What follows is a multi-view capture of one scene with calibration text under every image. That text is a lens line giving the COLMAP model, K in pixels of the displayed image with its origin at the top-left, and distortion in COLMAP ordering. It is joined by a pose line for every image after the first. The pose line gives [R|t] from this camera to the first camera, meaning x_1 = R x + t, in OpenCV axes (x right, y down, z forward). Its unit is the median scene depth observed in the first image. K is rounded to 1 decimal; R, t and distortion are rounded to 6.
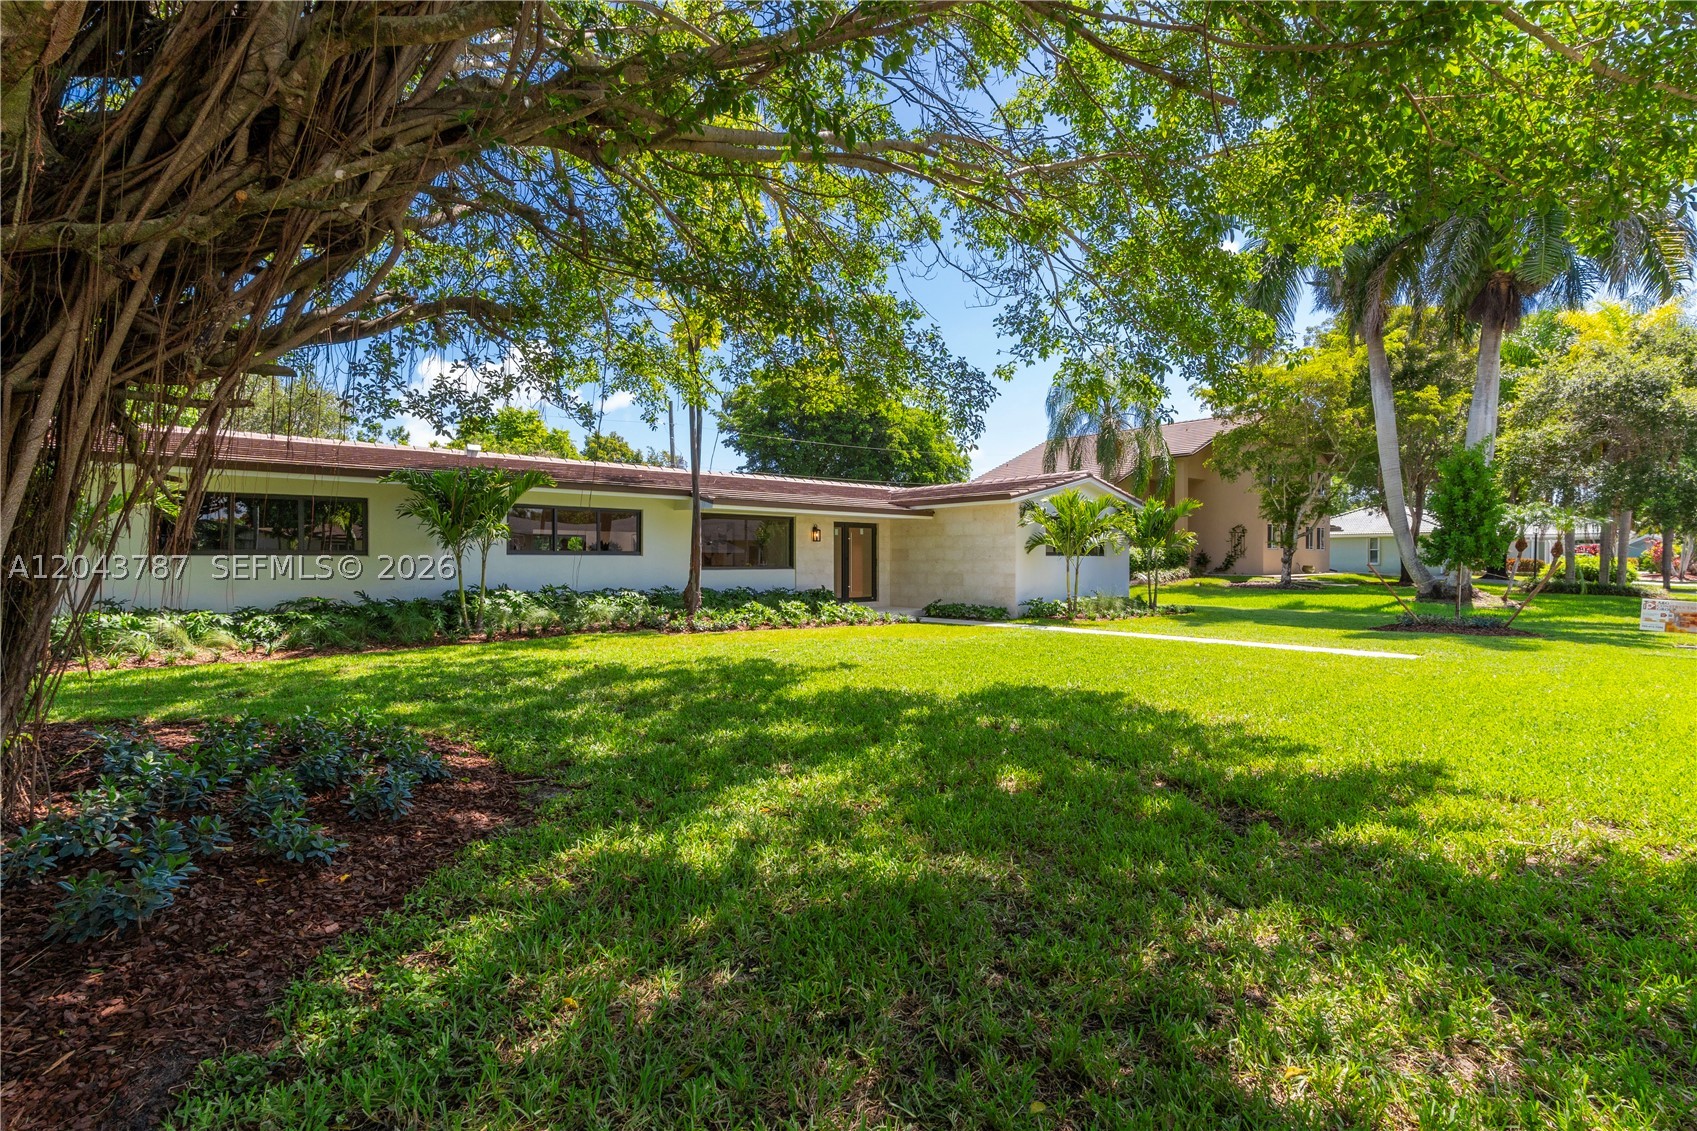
lens RADIAL K [[798.2, 0, 849.8], [0, 798.2, 554.2], [0, 0, 1]] dist [-0.001295, 0.000150]
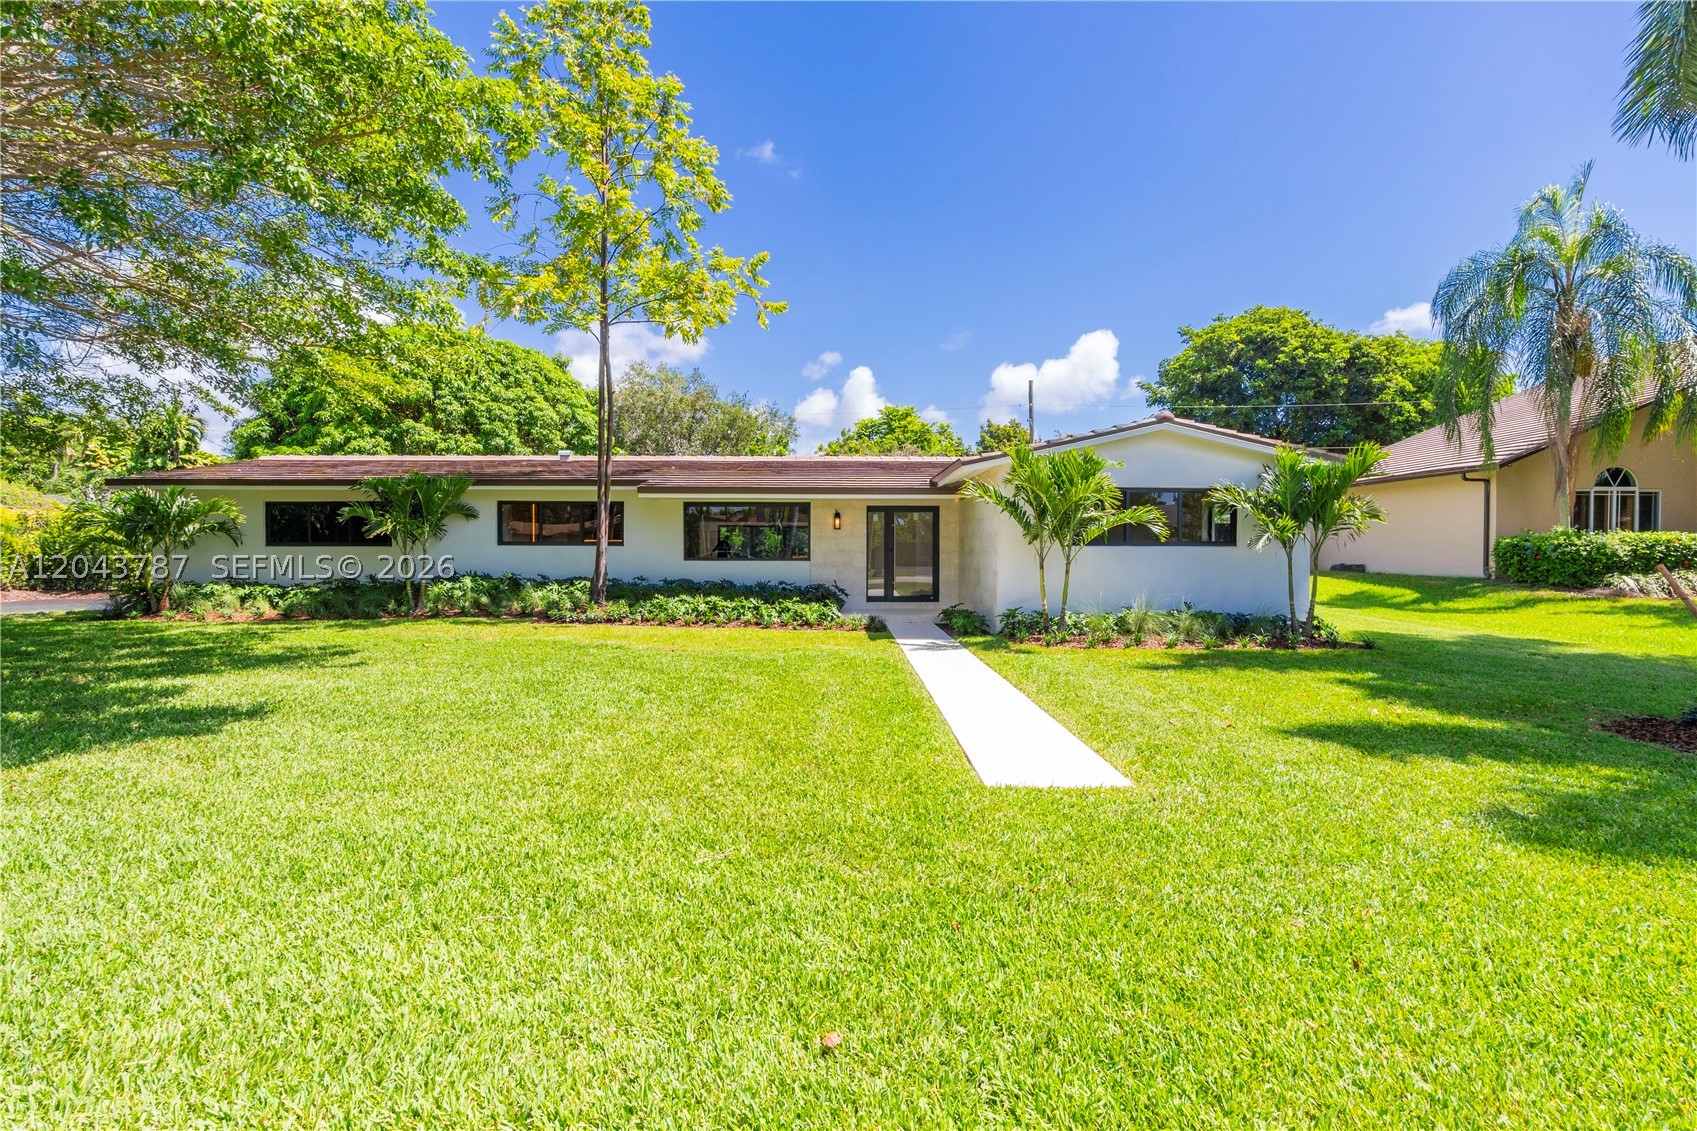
lens RADIAL K [[798.2, 0, 849.8], [0, 798.2, 554.2], [0, 0, 1]] dist [-0.001295, 0.000150]
pose [[0.745705, 0.002056, -0.666274, 0.544227], [0.002992, 0.999975, 0.006433, 0.005344], [0.666270, -0.006791, 0.745680, 0.381394]]
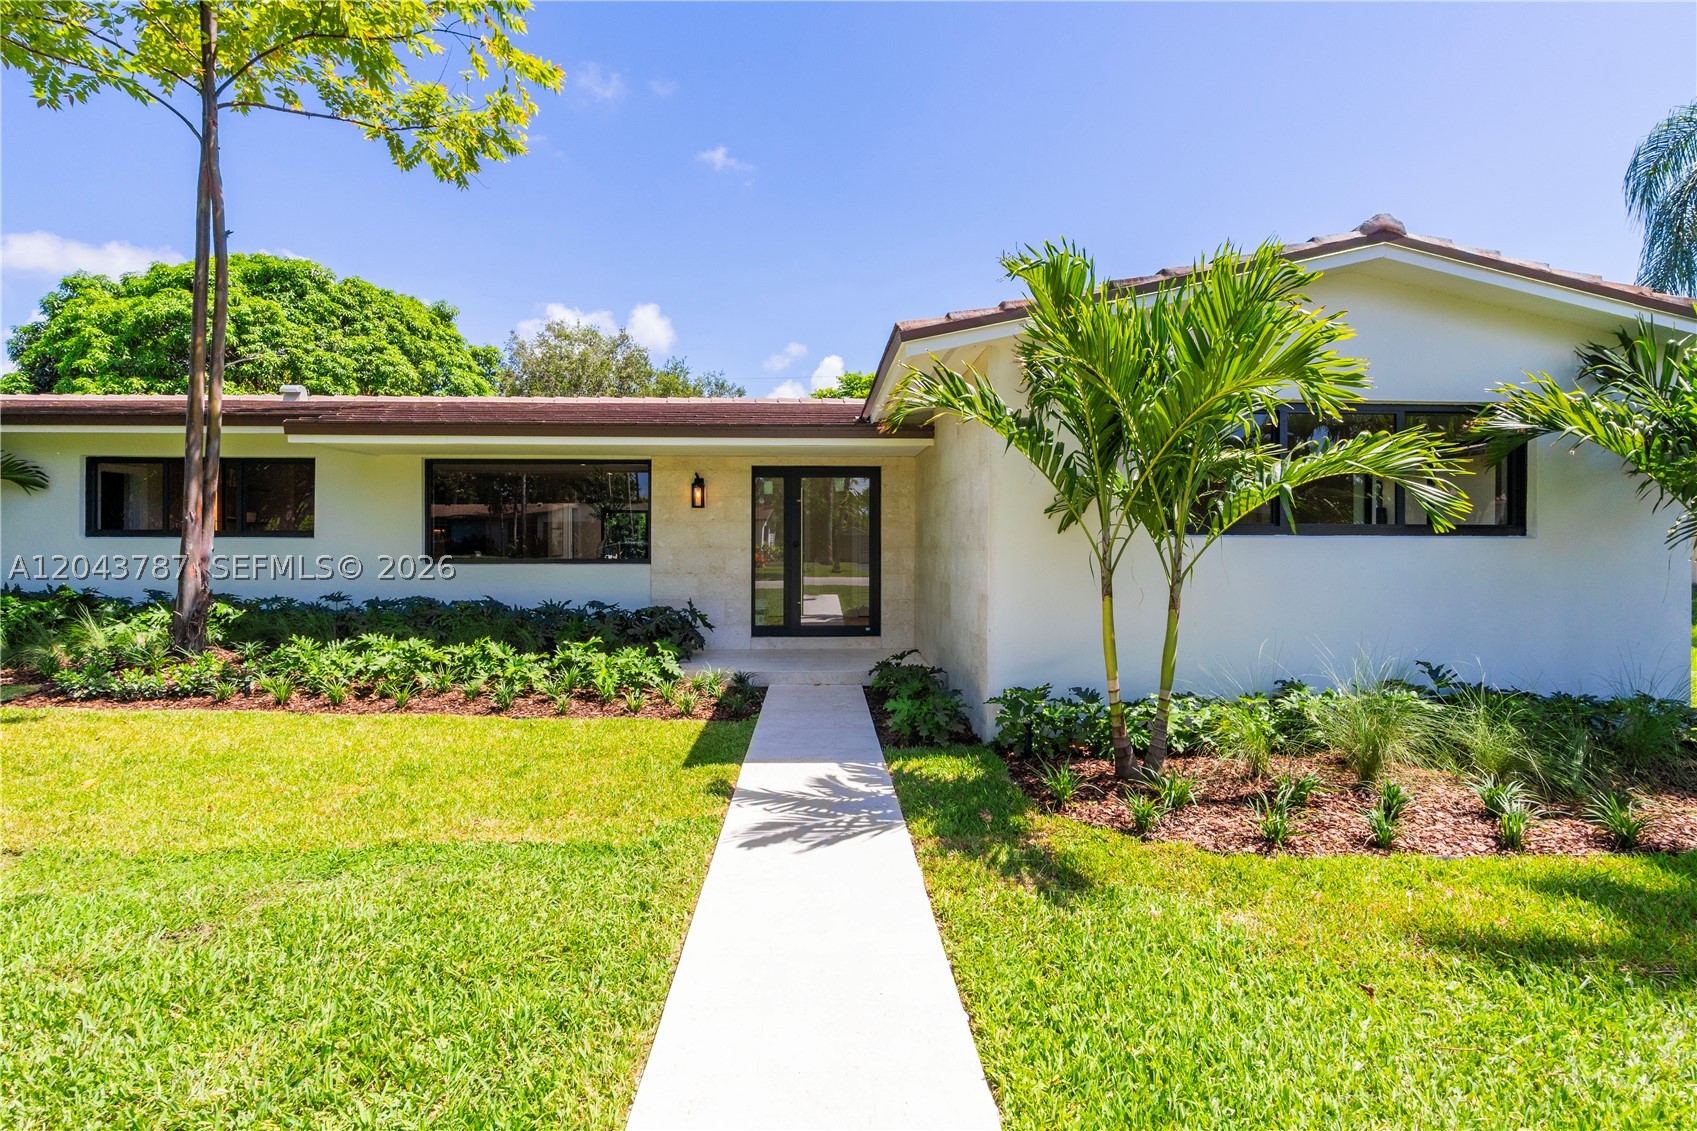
lens RADIAL K [[798.2, 0, 849.8], [0, 798.2, 554.2], [0, 0, 1]] dist [-0.001295, 0.000150]
pose [[0.763767, 0.006560, -0.645459, 0.340609], [0.003078, 0.999900, 0.013804, 0.005627], [0.645485, -0.012529, 0.763671, 0.706825]]
